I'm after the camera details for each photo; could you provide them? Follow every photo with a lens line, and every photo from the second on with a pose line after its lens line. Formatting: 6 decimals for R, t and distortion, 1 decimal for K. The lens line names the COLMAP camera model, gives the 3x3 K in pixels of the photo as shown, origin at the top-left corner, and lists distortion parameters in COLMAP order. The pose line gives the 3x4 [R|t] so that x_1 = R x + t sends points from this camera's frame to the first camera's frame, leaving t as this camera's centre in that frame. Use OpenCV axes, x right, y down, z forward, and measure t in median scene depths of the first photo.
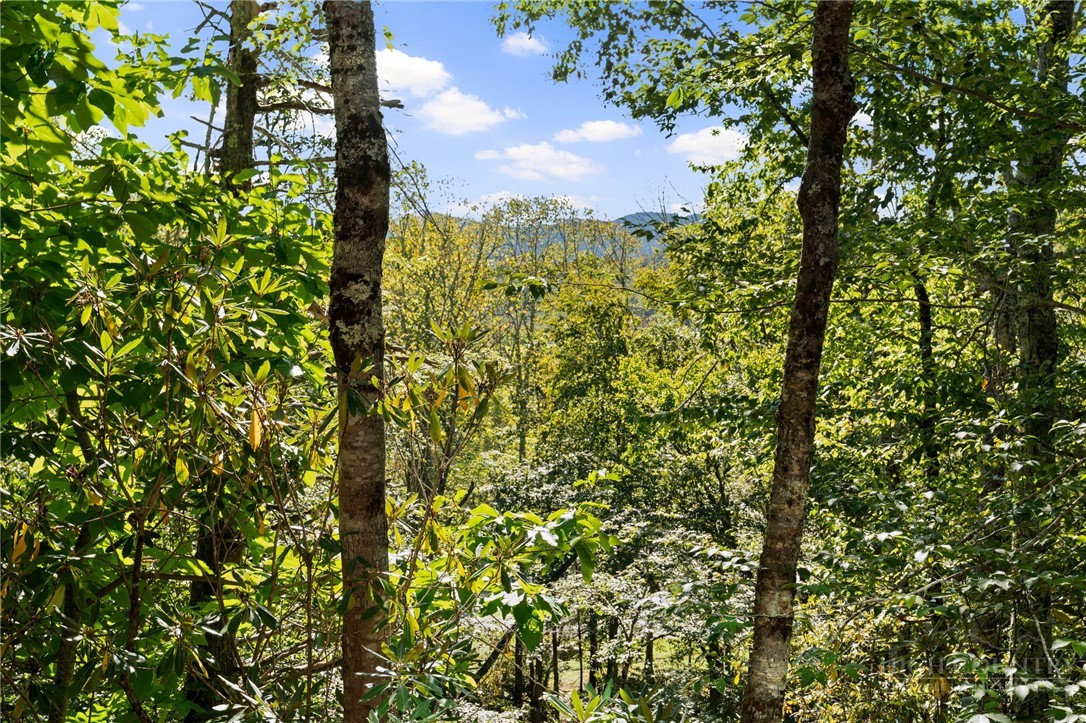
lens RADIAL K [[1095.4, 0, 543.0], [0, 1095.4, 361.5], [0, 0, 1]] dist [-0.003475, 0.000369]
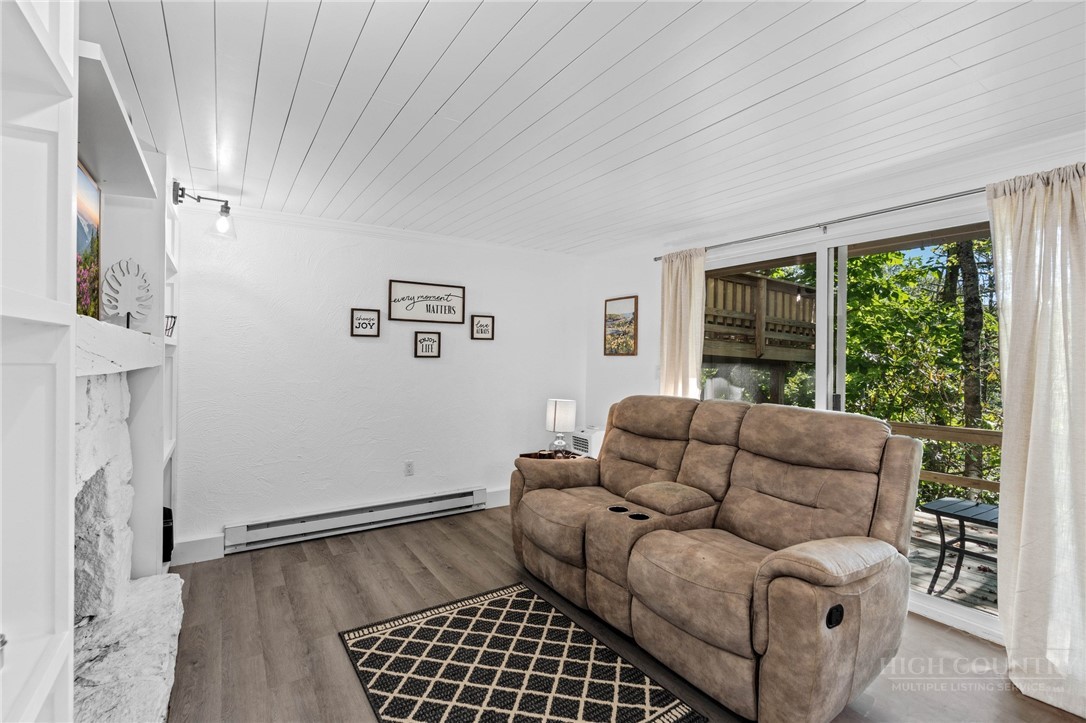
lens RADIAL K [[478.7, 0, 543.0], [0, 478.7, 361.5], [0, 0, 1]] dist [-0.001186, 0.000087]
pose [[0.523072, 0.008875, -0.852243, 0.173894], [-0.022711, 0.999736, -0.003529, 0.013671], [0.851986, 0.021201, 0.523135, -0.419171]]
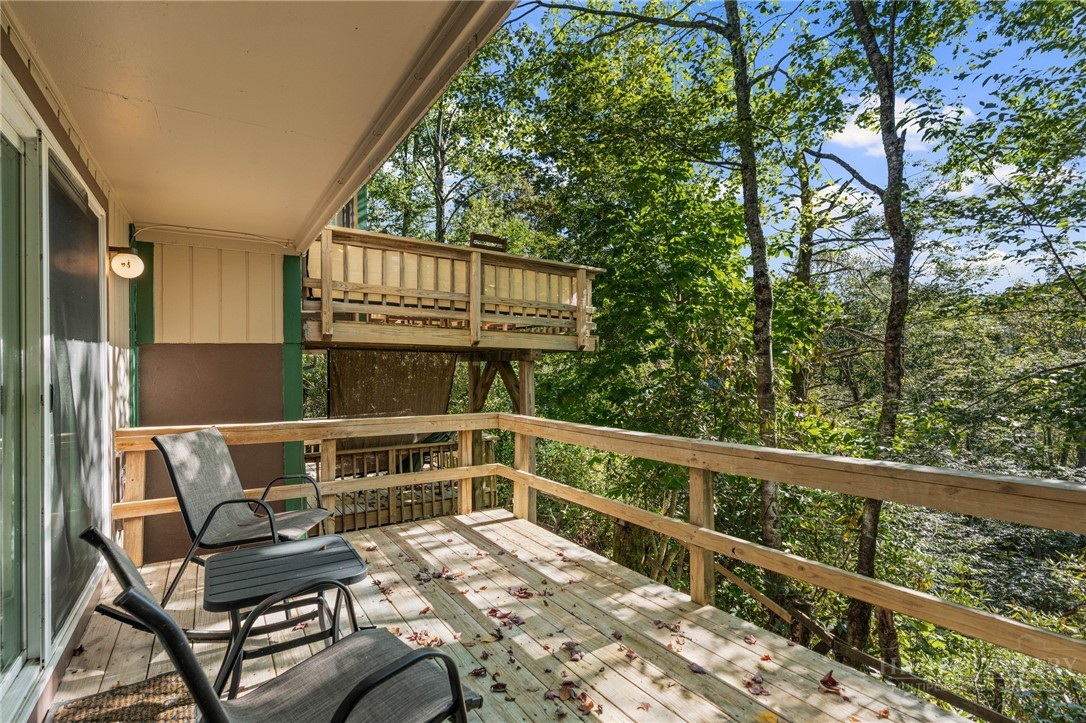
lens RADIAL K [[478.7, 0, 543.0], [0, 478.7, 361.5], [0, 0, 1]] dist [-0.001186, 0.000087]
pose [[0.535888, -0.001498, -0.844288, 0.251713], [0.000844, 0.999999, -0.001238, 0.017115], [0.844289, -0.000049, 0.535889, -0.127223]]
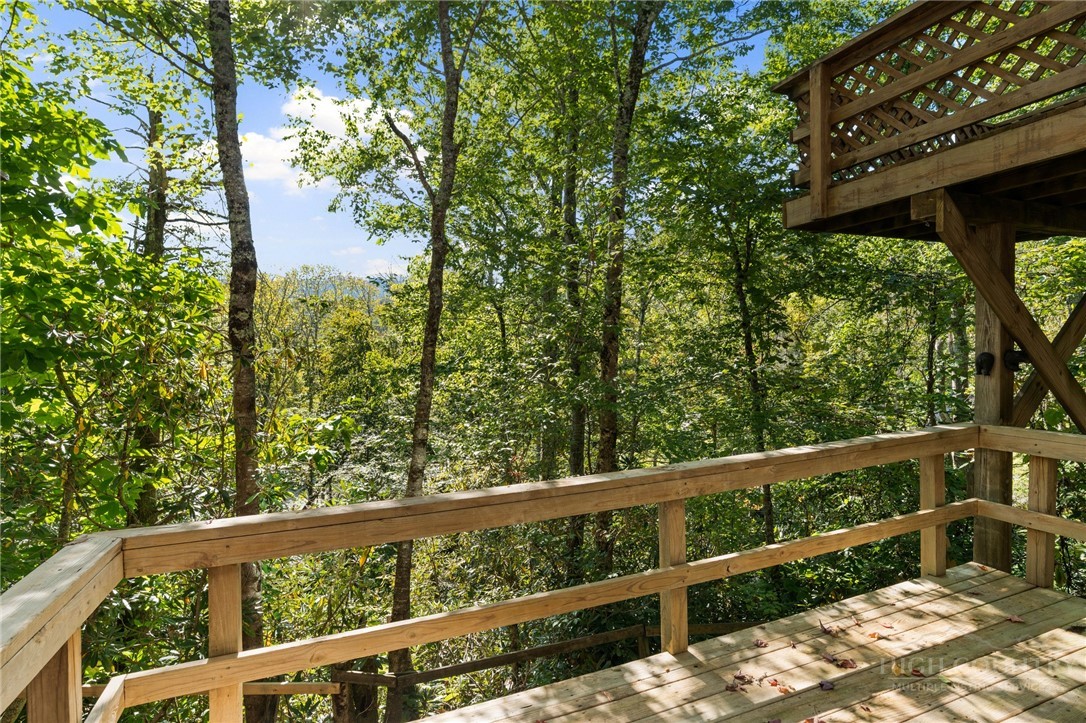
lens RADIAL K [[580.1, 0, 539.8], [0, 580.1, 351.1], [0, 0, 1]] dist [0.000397, 0.002176]
pose [[0.936502, -0.009840, 0.350524, -0.003069], [0.012259, 0.999914, -0.004684, 0.009606], [-0.350447, 0.008684, 0.936542, -0.144138]]
